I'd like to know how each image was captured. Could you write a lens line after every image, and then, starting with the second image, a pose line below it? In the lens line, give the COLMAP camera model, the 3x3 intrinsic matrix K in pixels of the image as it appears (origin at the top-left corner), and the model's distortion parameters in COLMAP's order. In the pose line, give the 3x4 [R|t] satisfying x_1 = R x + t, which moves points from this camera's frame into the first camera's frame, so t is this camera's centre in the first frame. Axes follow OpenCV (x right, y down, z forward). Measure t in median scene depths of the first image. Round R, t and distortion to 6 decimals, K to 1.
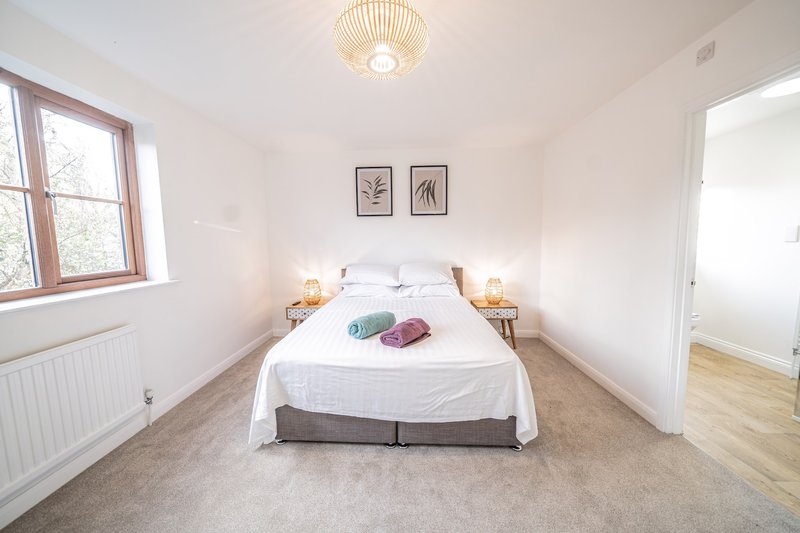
lens RADIAL K [[274.2, 0, 398.9], [0, 274.2, 264.8], [0, 0, 1]] dist [-0.005080, -0.000060]
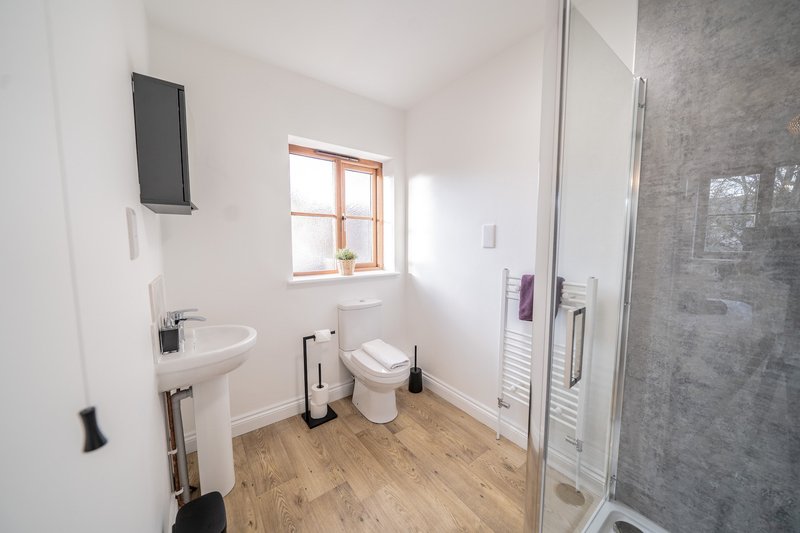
lens RADIAL K [[274.2, 0, 399.0], [0, 274.2, 267.0], [0, 0, 1]] dist [-0.005080, -0.000060]
pose [[0.780099, -0.043960, 0.624110, 0.885905], [0.047508, 0.998811, 0.010970, -0.057577], [-0.623850, 0.021093, 0.781260, 0.644436]]
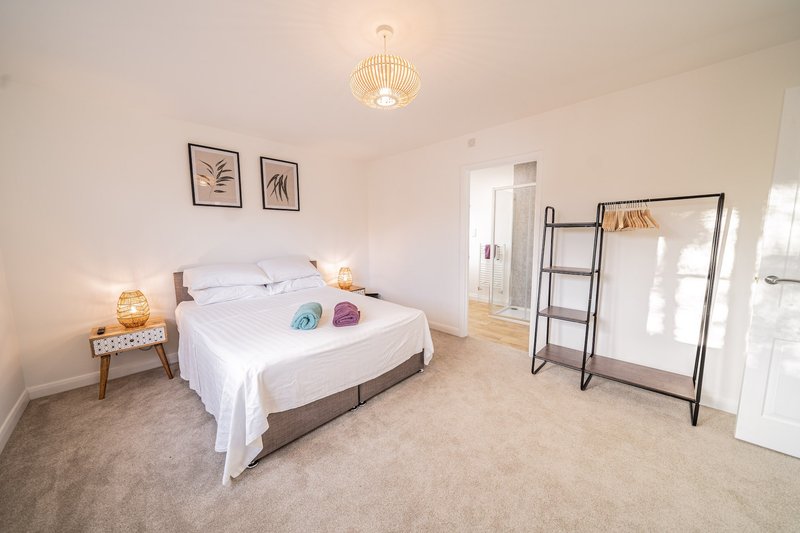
lens RADIAL K [[274.2, 0, 398.2], [0, 274.2, 265.1], [0, 0, 1]] dist [-0.005080, -0.000060]
pose [[0.665379, -0.077515, 0.742470, -0.557981], [0.066942, 0.996783, 0.044074, 0.002962], [-0.743498, 0.020376, 0.668428, 0.042928]]
